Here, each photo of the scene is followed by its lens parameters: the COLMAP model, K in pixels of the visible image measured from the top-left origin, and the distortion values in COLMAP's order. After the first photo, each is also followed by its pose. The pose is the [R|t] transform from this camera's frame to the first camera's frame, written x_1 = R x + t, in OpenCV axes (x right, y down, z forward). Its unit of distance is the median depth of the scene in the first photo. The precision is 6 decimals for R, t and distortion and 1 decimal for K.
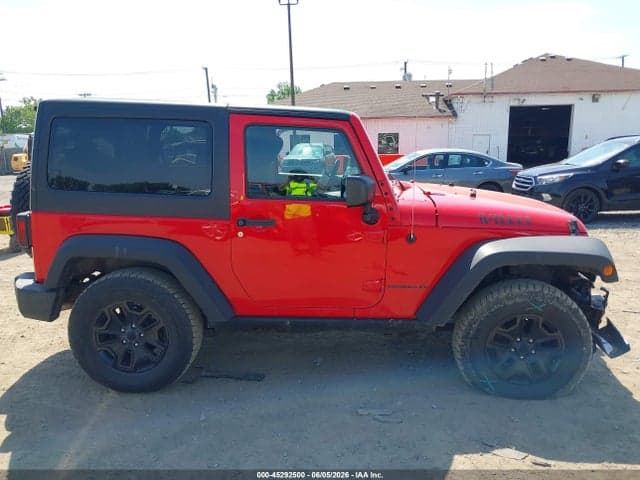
lens RADIAL K [[524.0, 0, 320.0], [0, 524.0, 242.2], [0, 0, 1]] dist [0.035181, -0.056575]
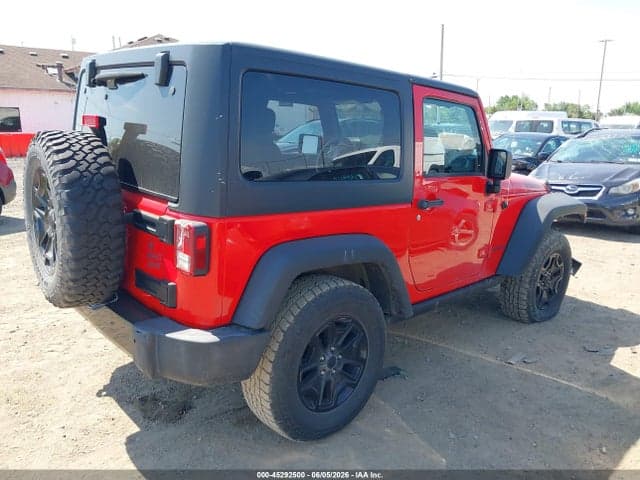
lens RADIAL K [[524.0, 0, 323.0], [0, 524.0, 236.9], [0, 0, 1]] dist [0.035181, -0.056575]
pose [[0.719684, -0.135671, 0.680918, -0.895718], [0.116365, 0.990420, 0.074349, -0.069345], [-0.684481, 0.025727, 0.728576, 0.438124]]
